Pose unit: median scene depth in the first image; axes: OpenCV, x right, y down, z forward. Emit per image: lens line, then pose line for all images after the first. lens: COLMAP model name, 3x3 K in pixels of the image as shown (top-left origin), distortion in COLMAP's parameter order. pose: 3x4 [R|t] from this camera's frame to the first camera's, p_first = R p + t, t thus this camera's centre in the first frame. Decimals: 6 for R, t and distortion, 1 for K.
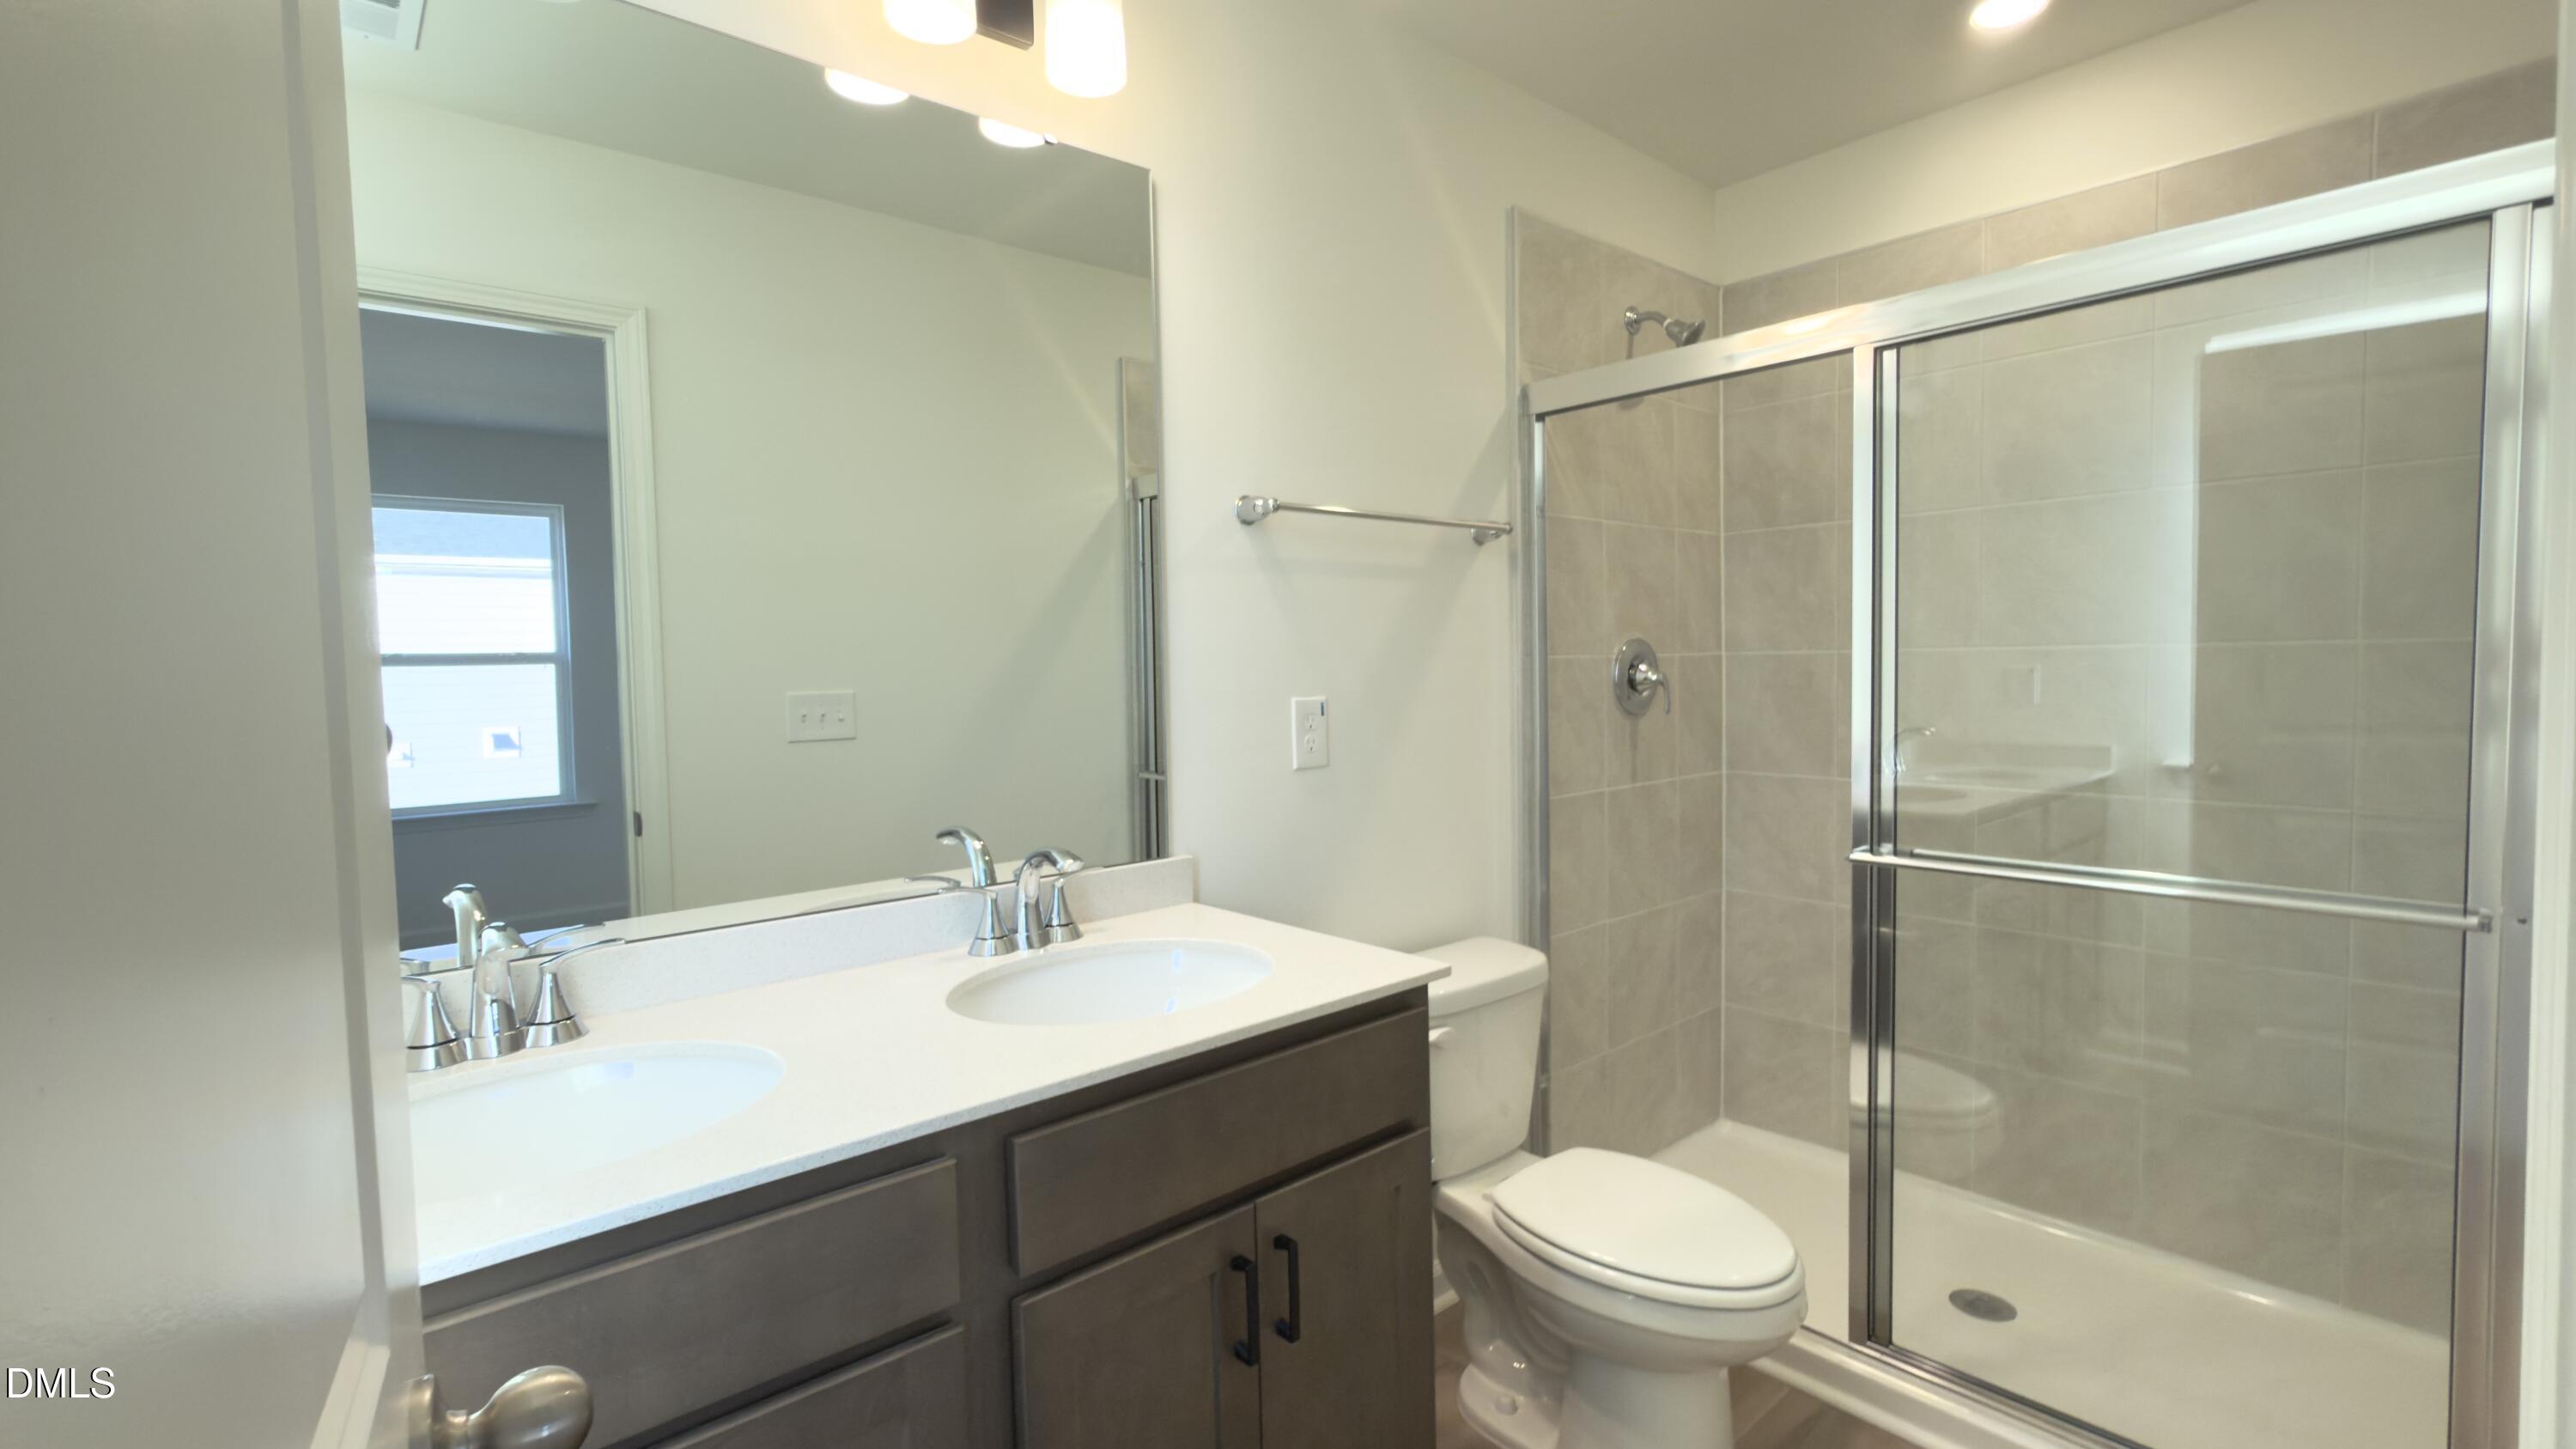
lens RADIAL K [[1138.7, 0, 1288.0], [0, 1138.7, 724.5], [0, 0, 1]] dist [0.016536, -0.014972]
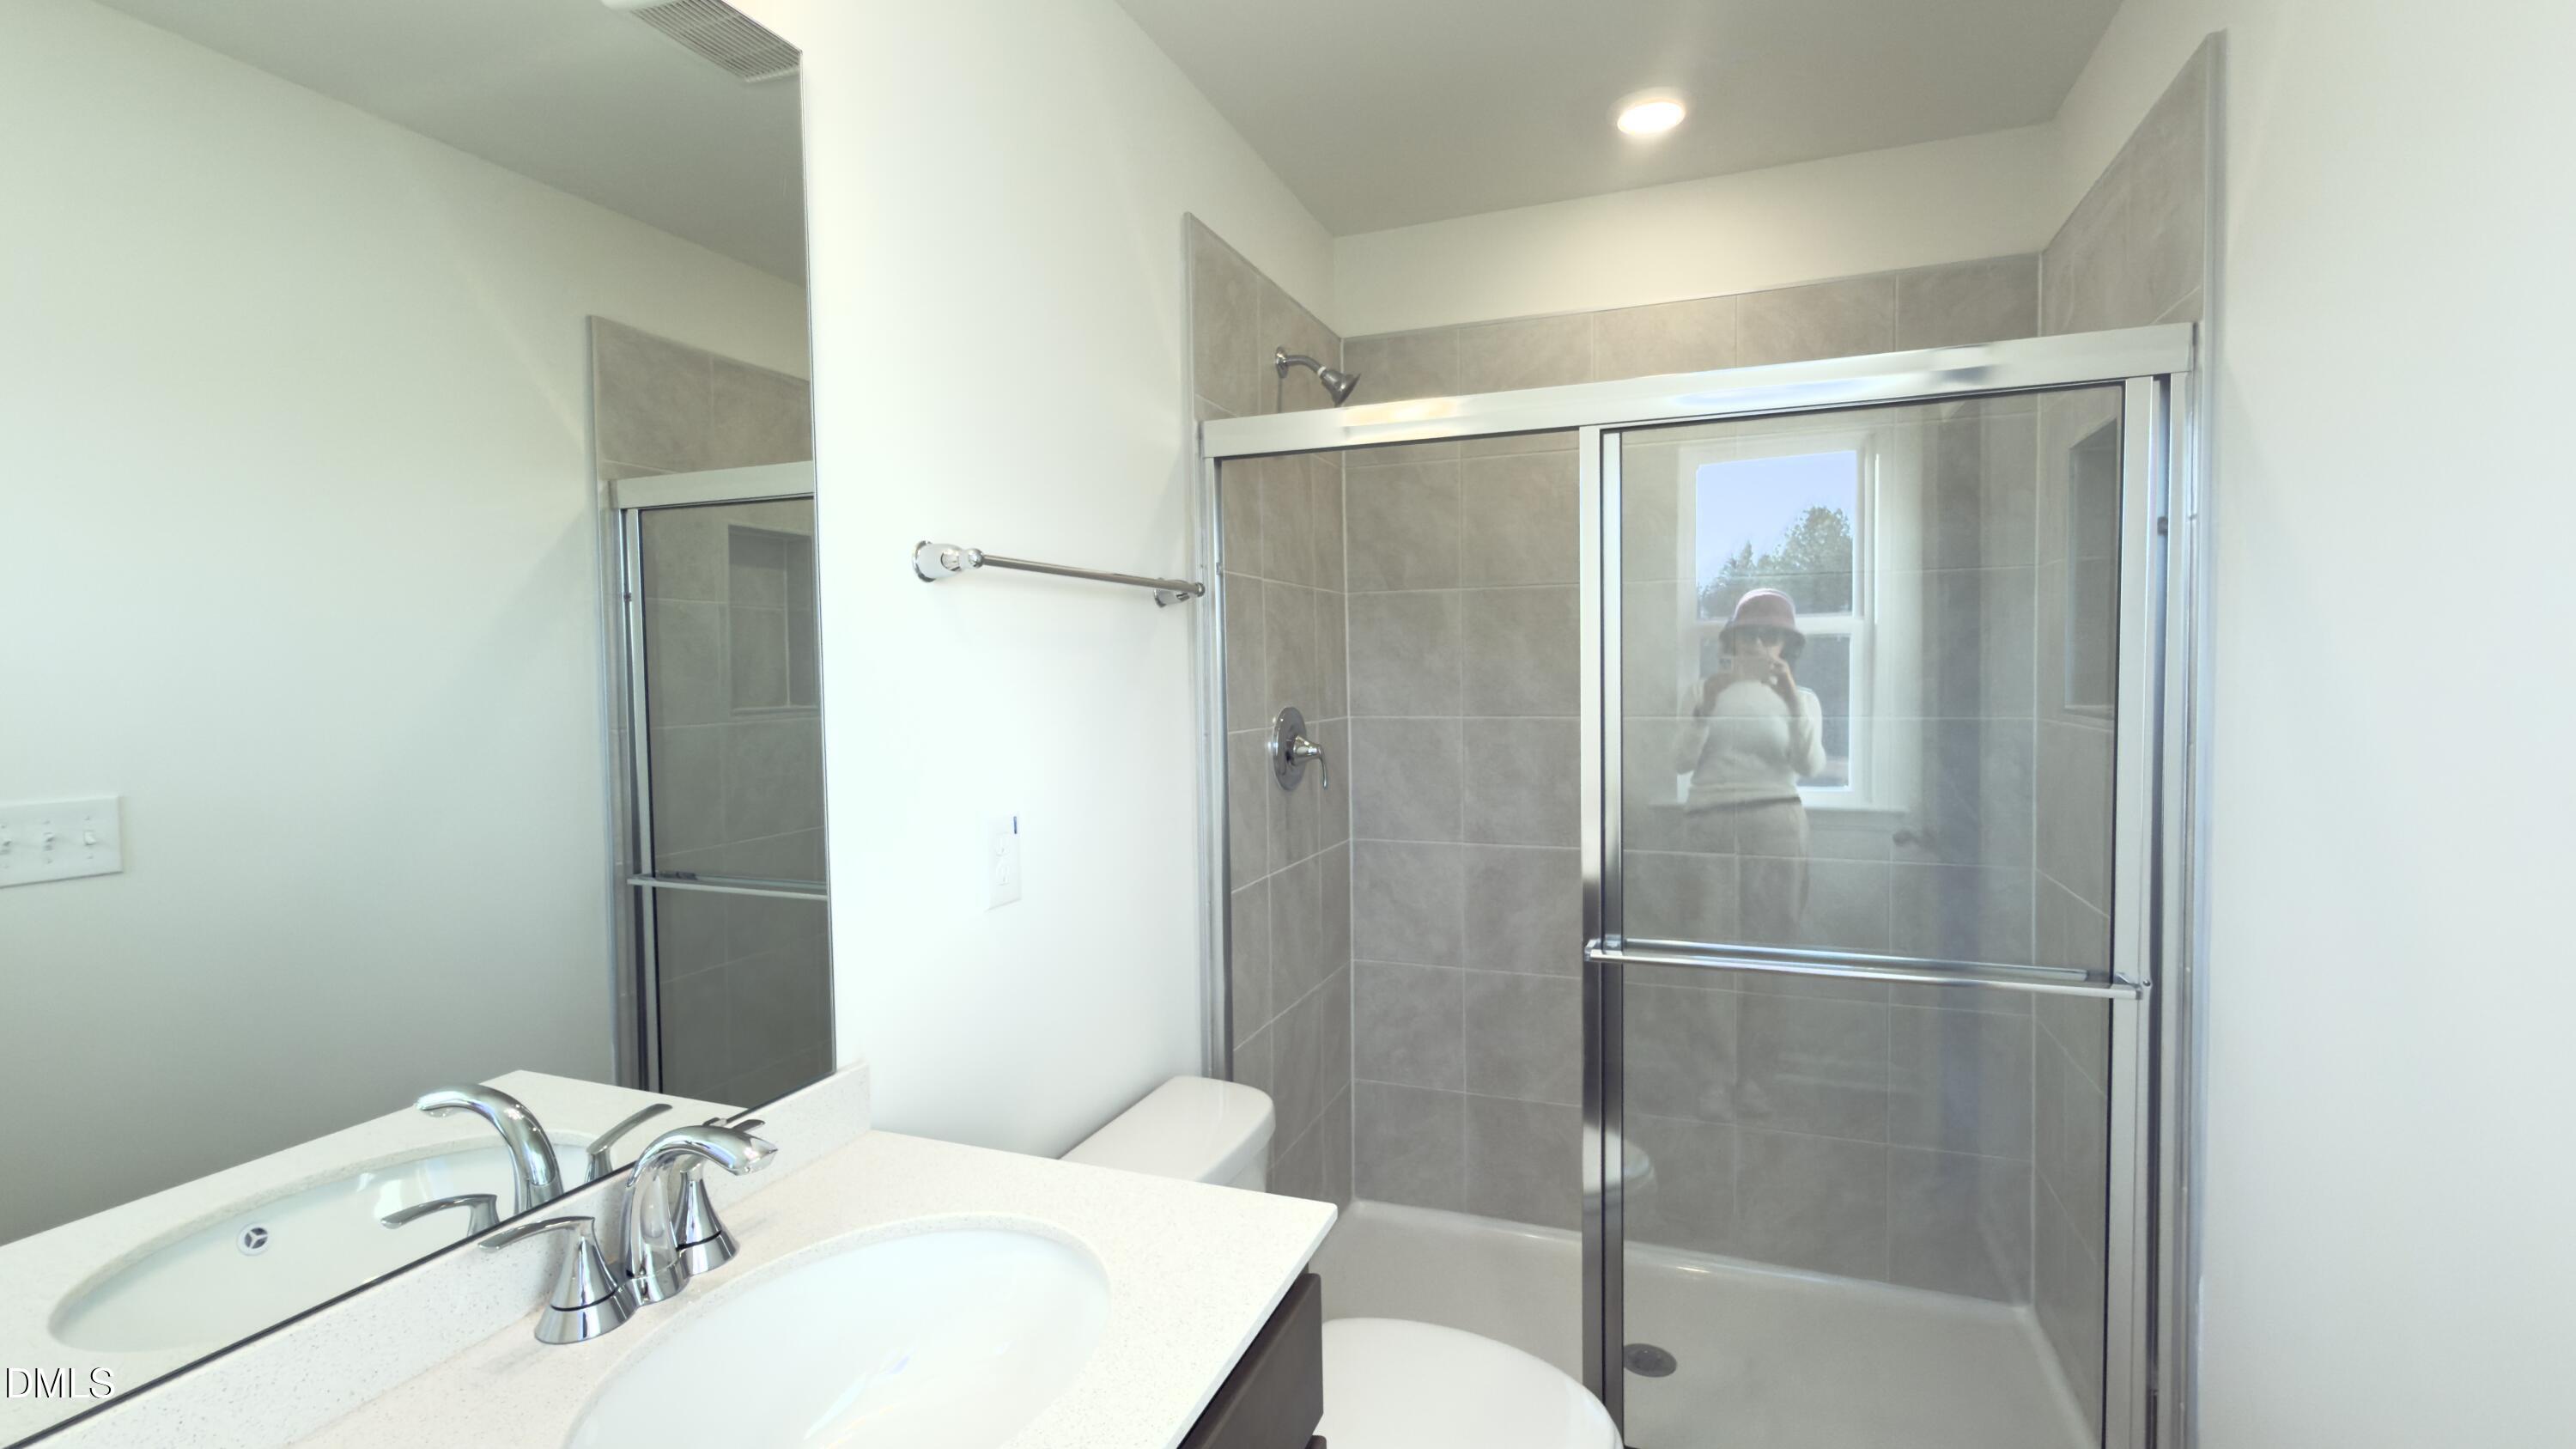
lens RADIAL K [[1138.7, 0, 1288.0], [0, 1138.7, 724.5], [0, 0, 1]] dist [0.016536, -0.014972]
pose [[0.885295, -0.016351, 0.464741, -0.124192], [0.024017, 0.999656, -0.010580, -0.052608], [-0.464408, 0.020528, 0.885383, 0.190493]]
